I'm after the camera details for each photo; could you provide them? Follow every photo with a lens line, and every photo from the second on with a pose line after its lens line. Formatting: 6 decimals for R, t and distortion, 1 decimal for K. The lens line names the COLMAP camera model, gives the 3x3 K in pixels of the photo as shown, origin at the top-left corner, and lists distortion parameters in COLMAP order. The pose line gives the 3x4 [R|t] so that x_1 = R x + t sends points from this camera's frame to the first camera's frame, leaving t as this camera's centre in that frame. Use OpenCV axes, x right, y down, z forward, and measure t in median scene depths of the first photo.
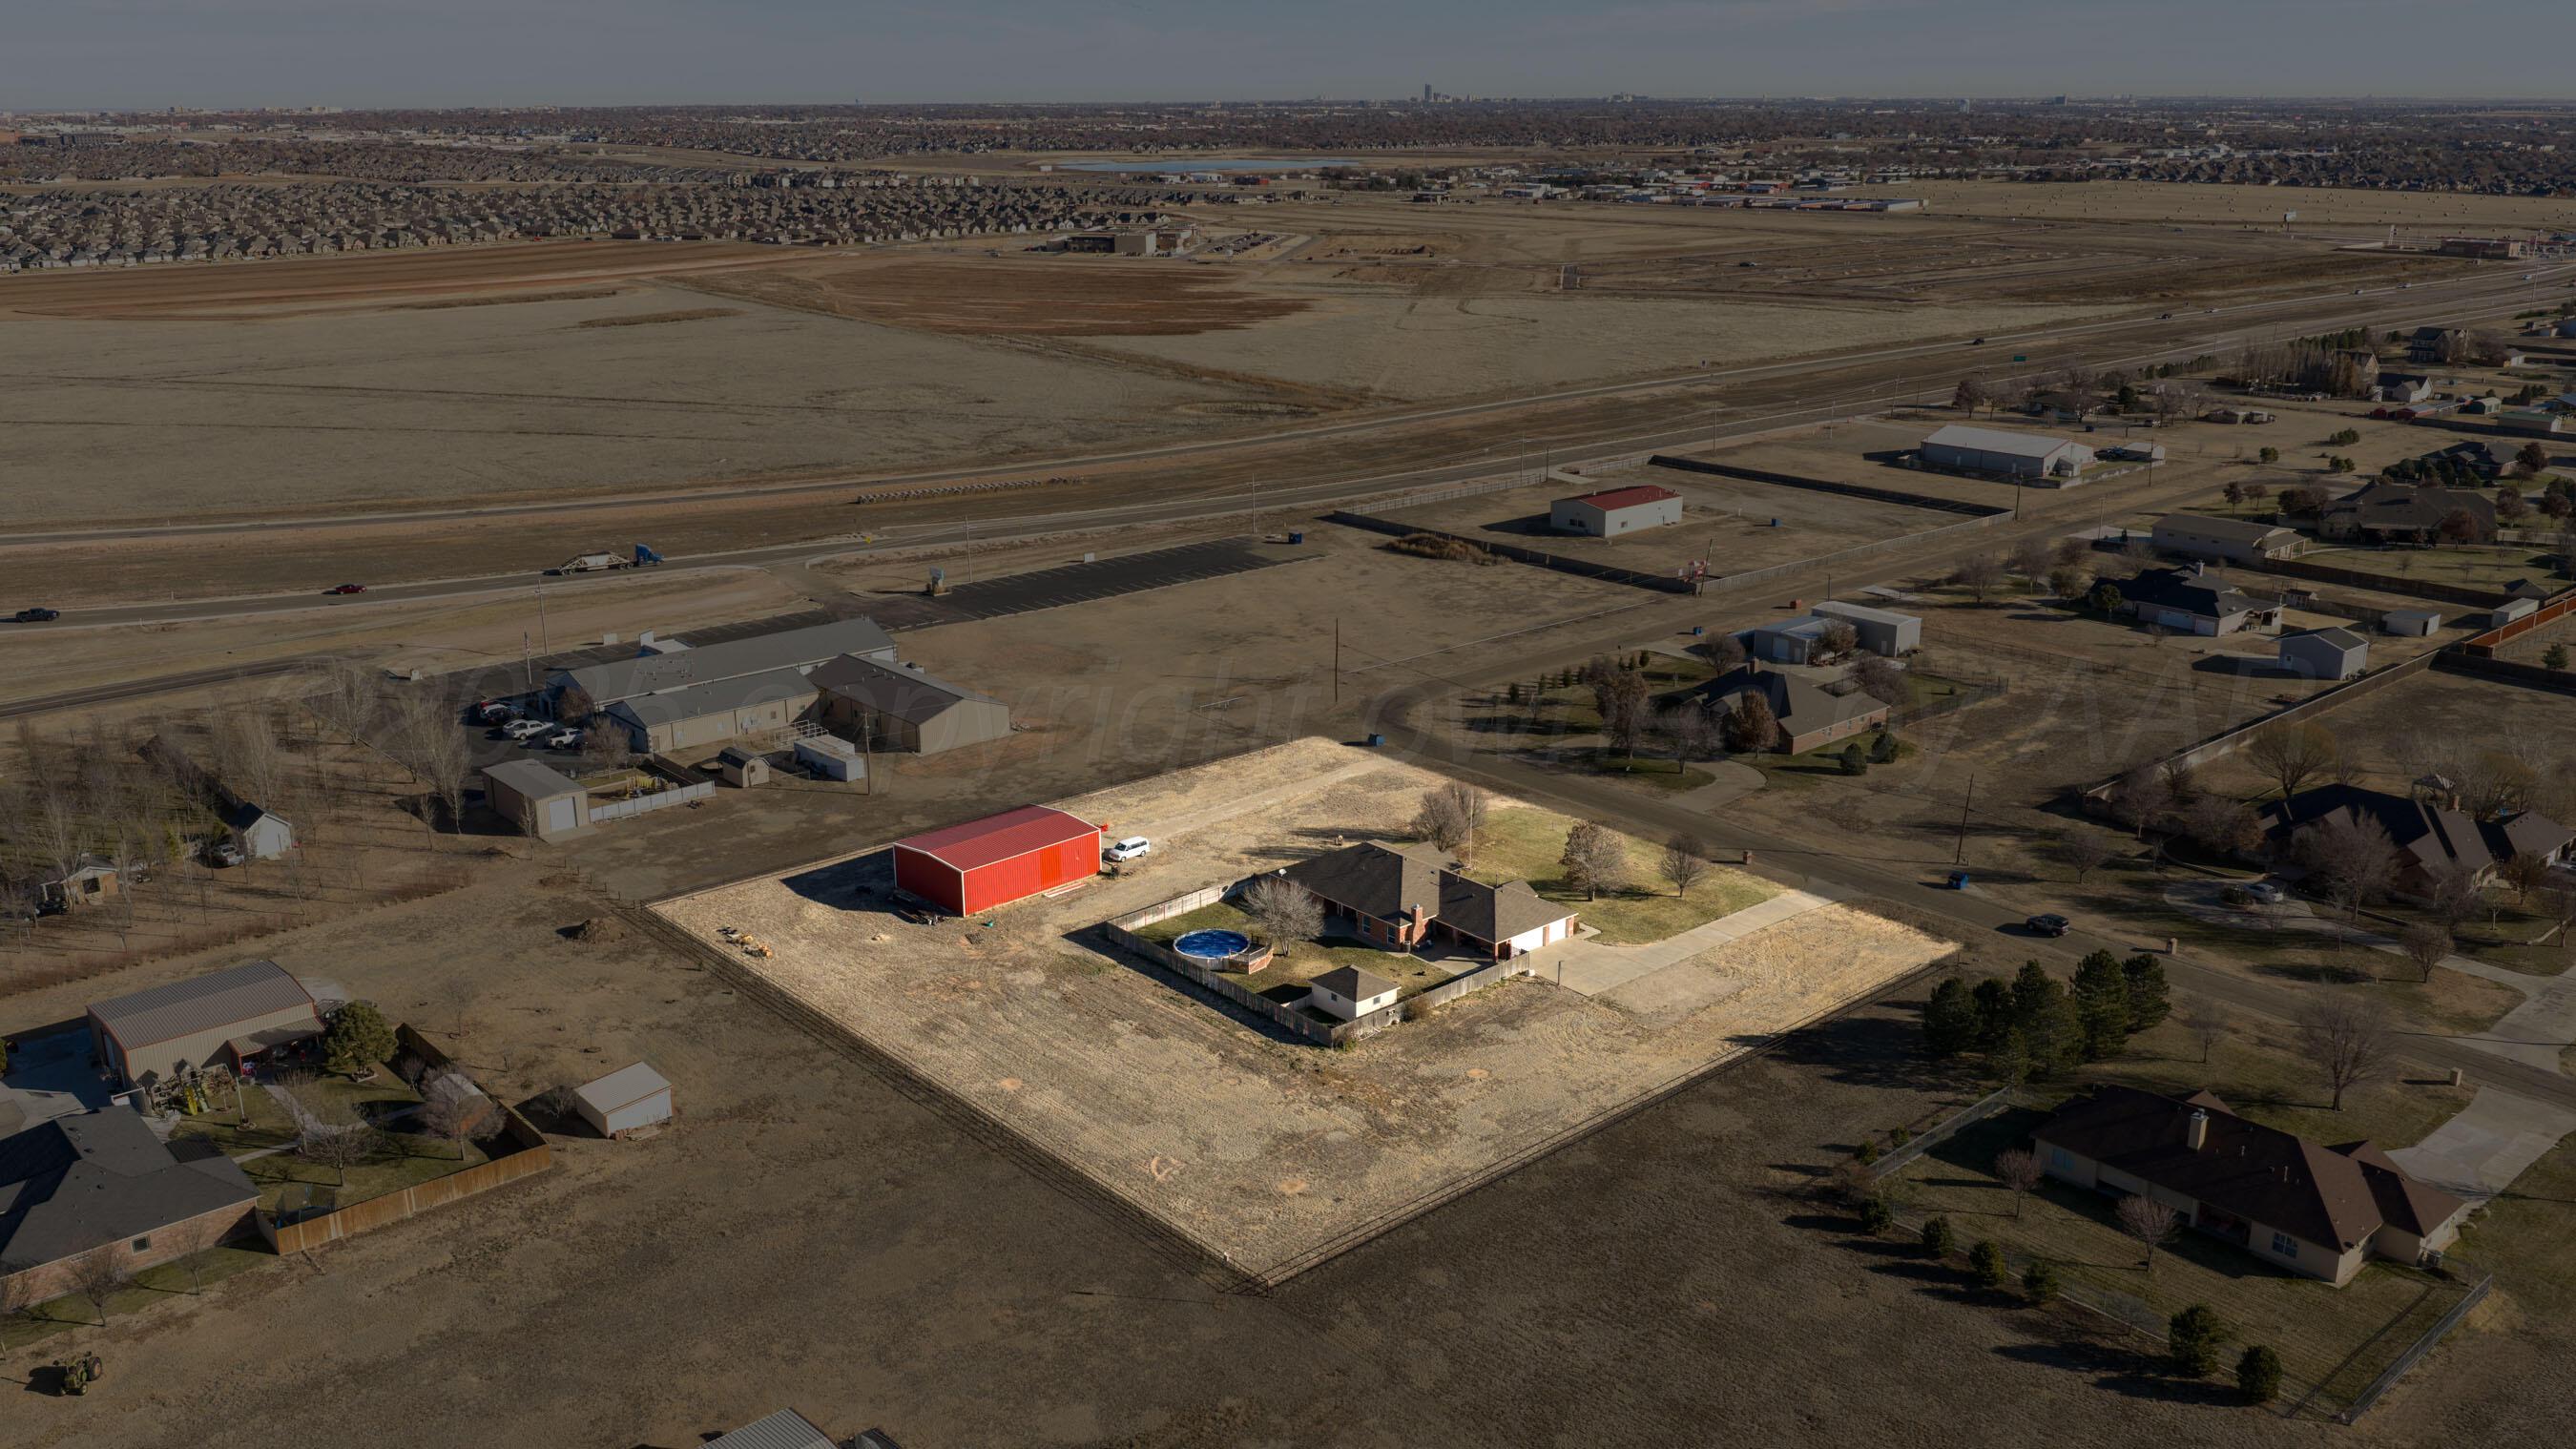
lens RADIAL K [[2138.4, 0, 1285.8], [0, 2138.4, 728.4], [0, 0, 1]] dist [0.034543, -0.072447]
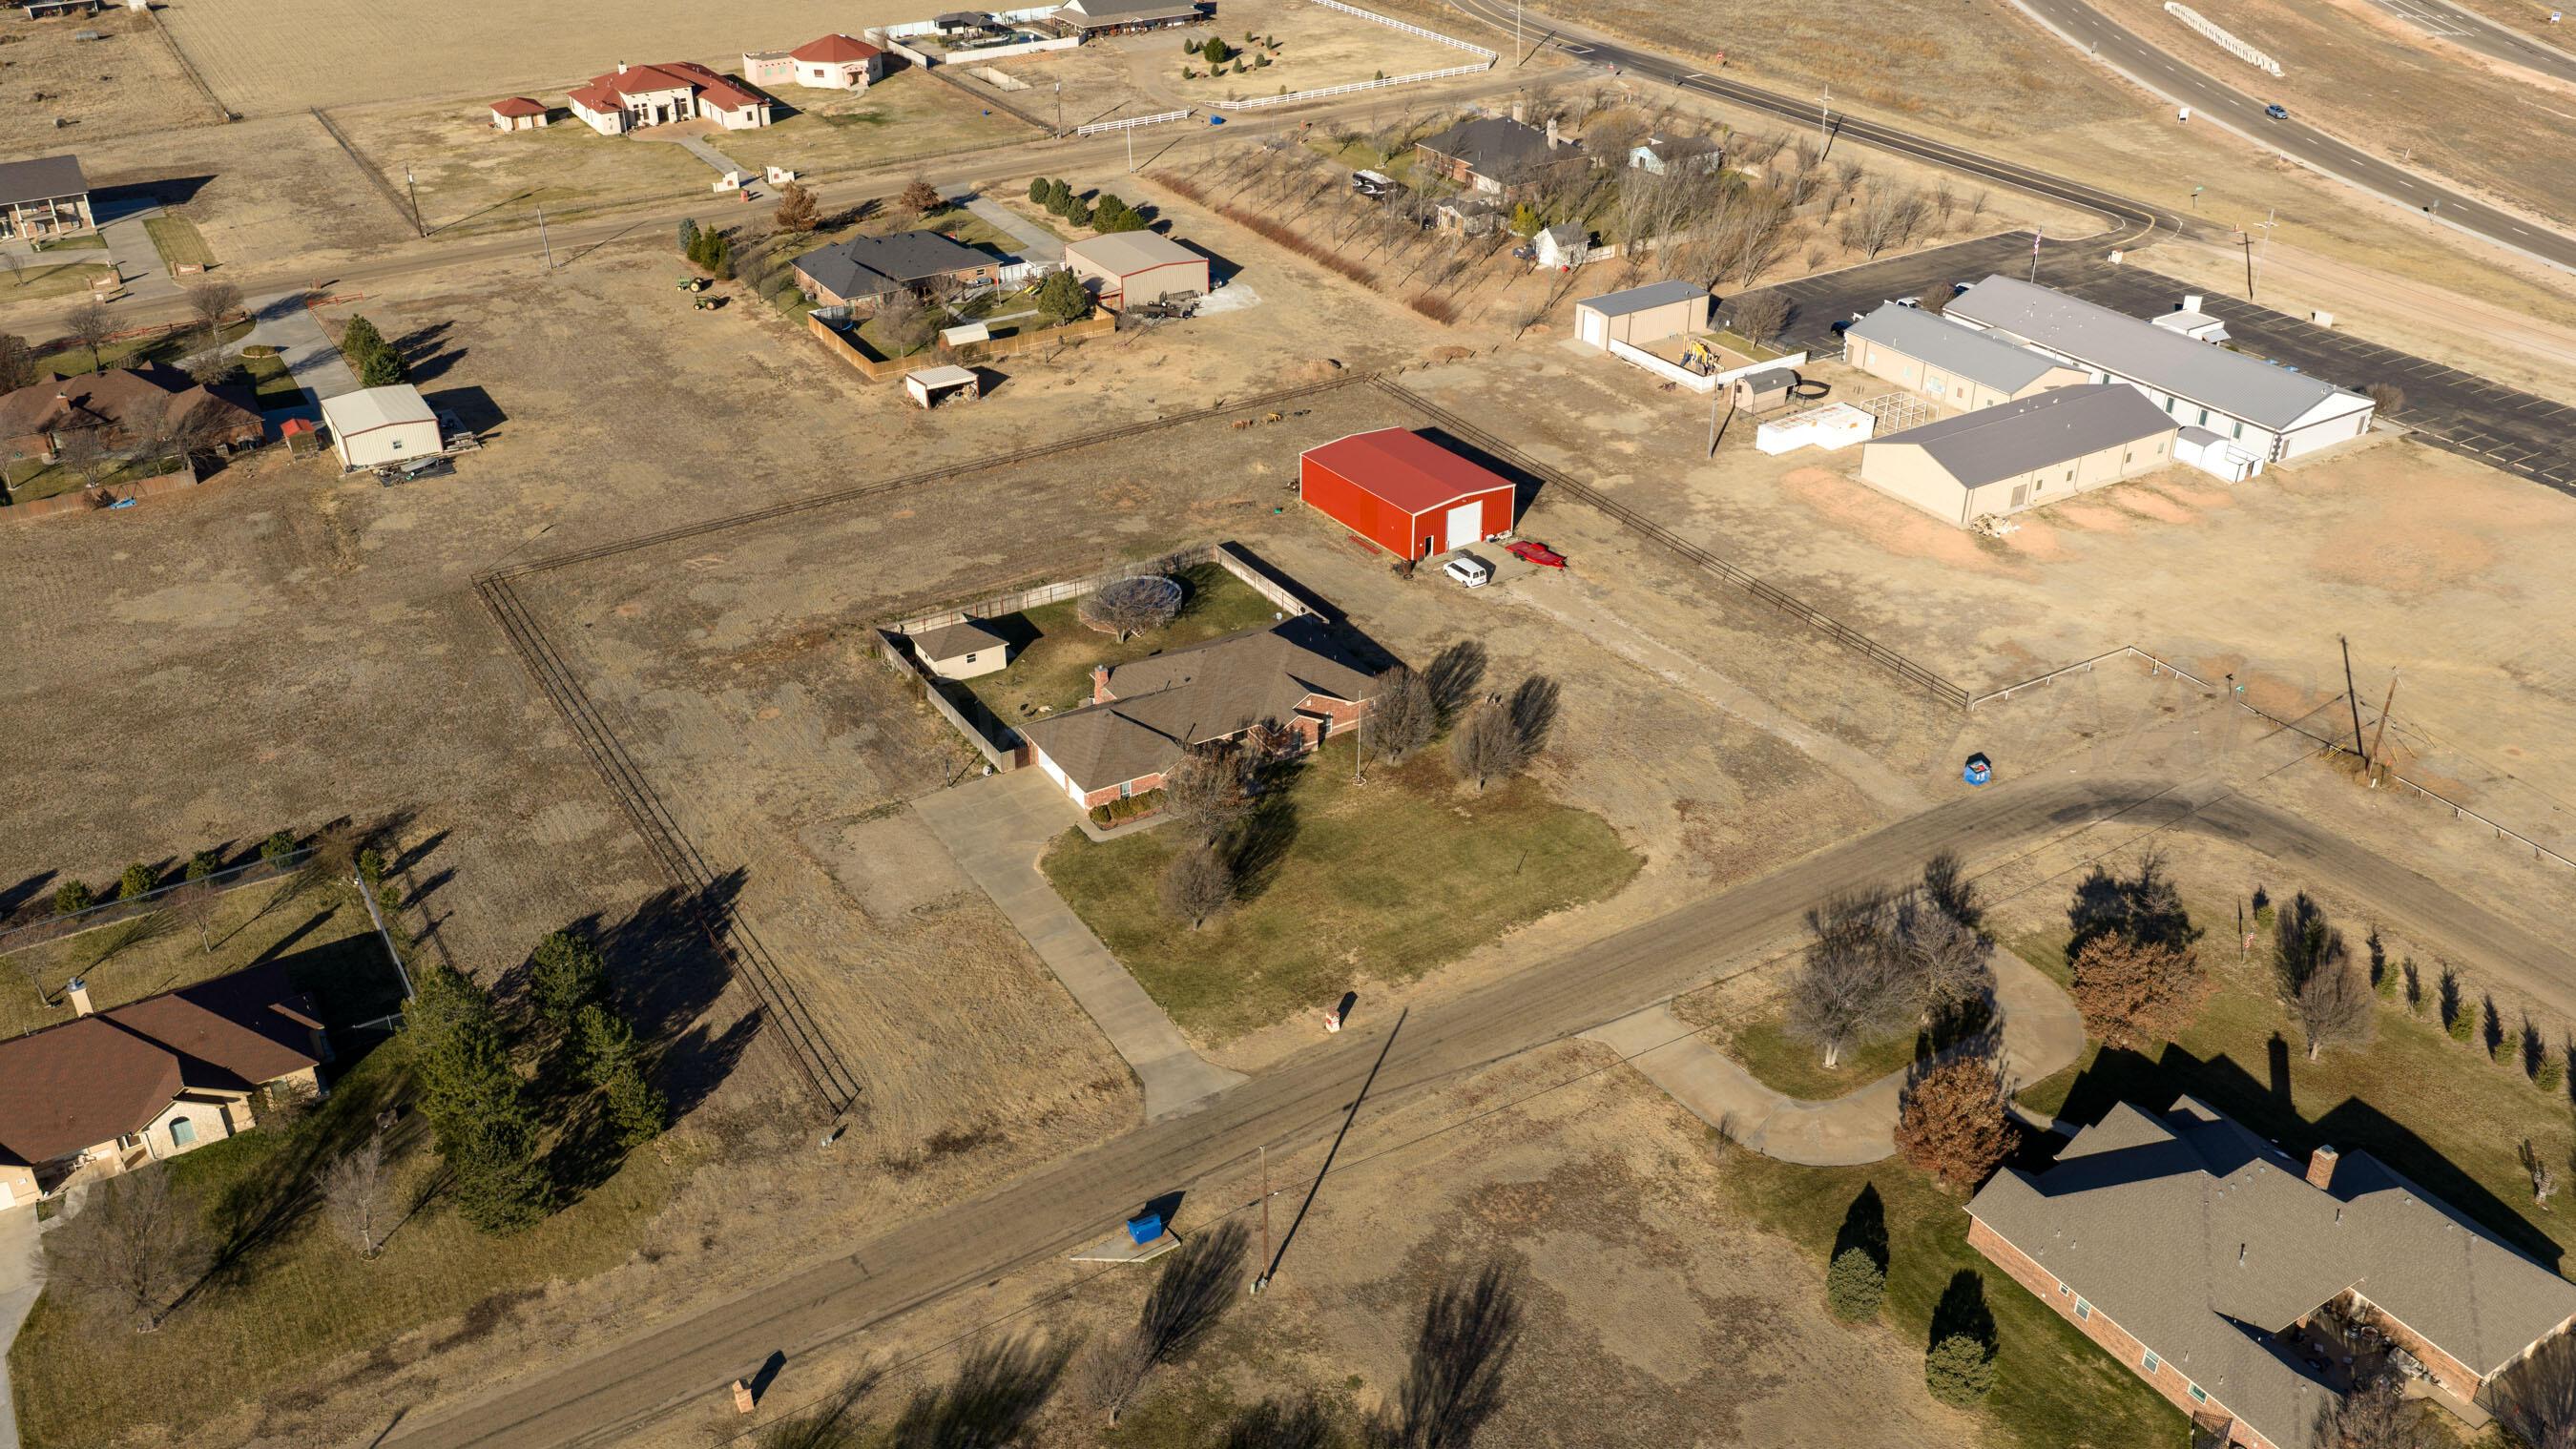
lens RADIAL K [[2138.4, 0, 1296.5], [0, 2138.4, 731.5], [0, 0, 1]] dist [0.034543, -0.072447]
pose [[-0.169536, 0.491922, -0.853973, 0.776674], [-0.278034, 0.807445, 0.520317, -0.352175], [0.945492, 0.325645, -0.000120, 1.094919]]
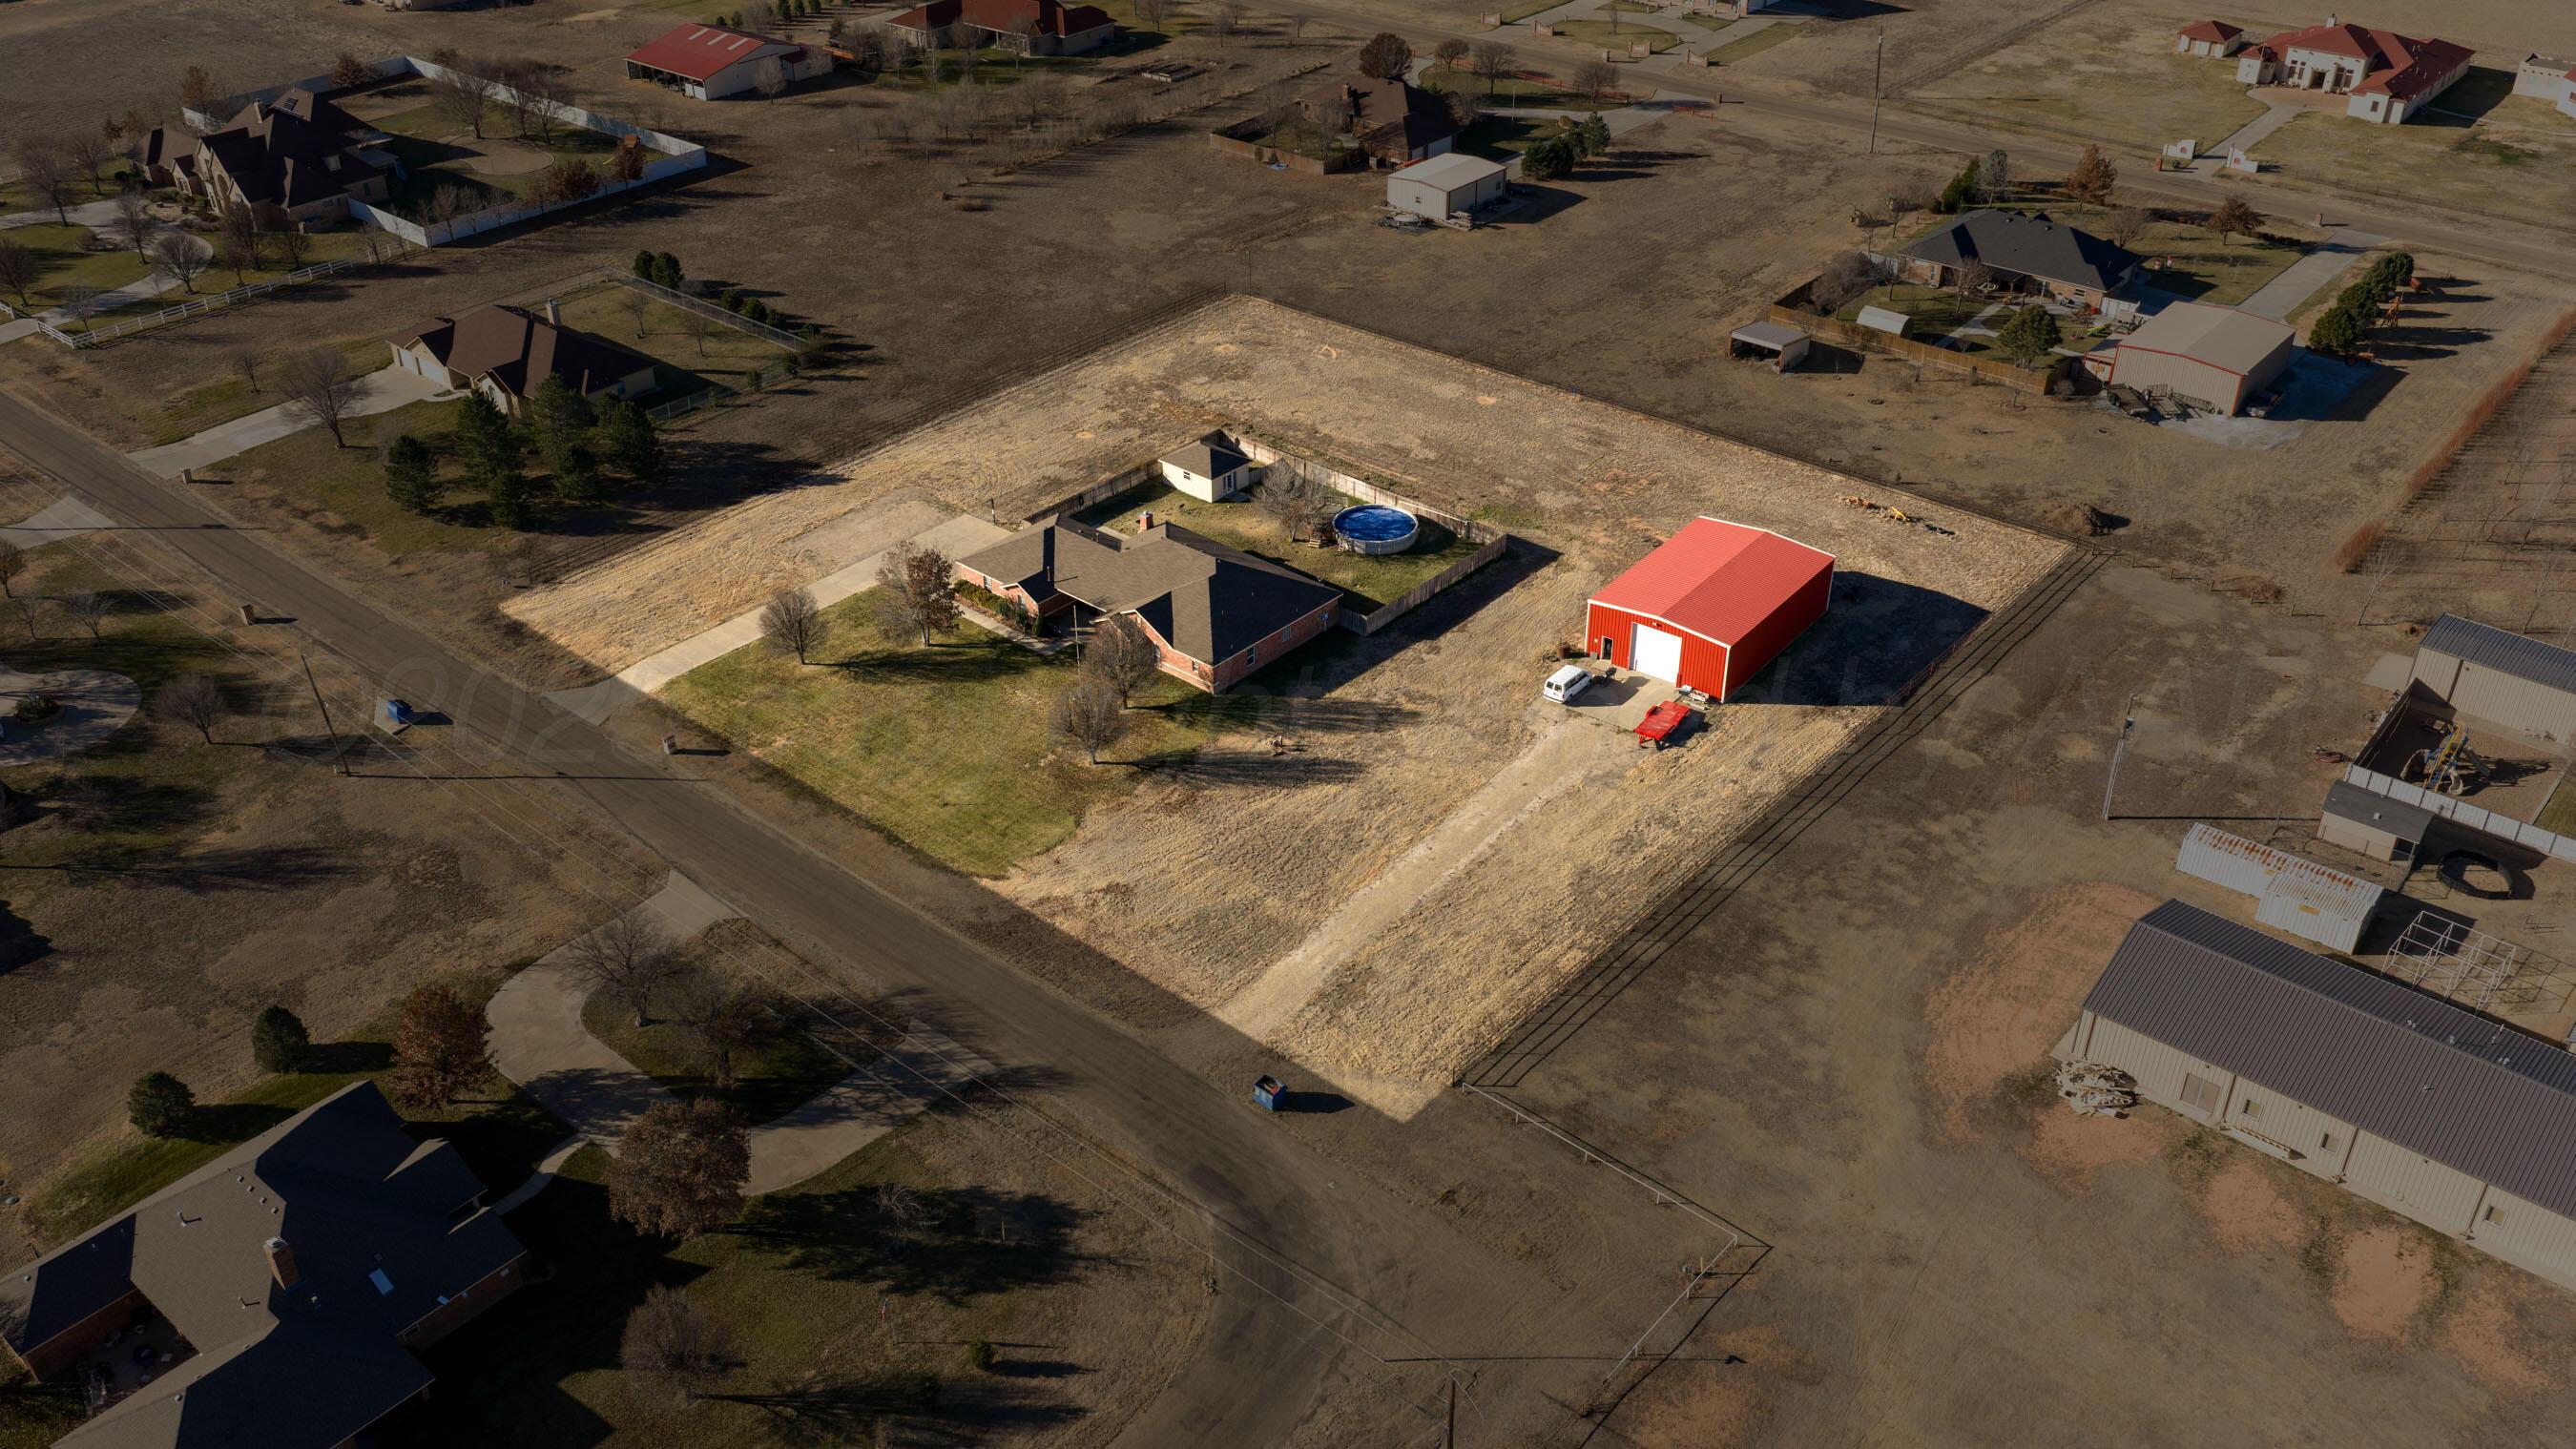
lens RADIAL K [[2138.4, 0, 1270.1], [0, 2138.4, 713.3], [0, 0, 1]] dist [0.034543, -0.072447]
pose [[-0.990761, 0.078317, -0.110720, 0.115720], [-0.030717, 0.665601, 0.745676, -0.518131], [0.132094, 0.742187, -0.657046, 1.659679]]
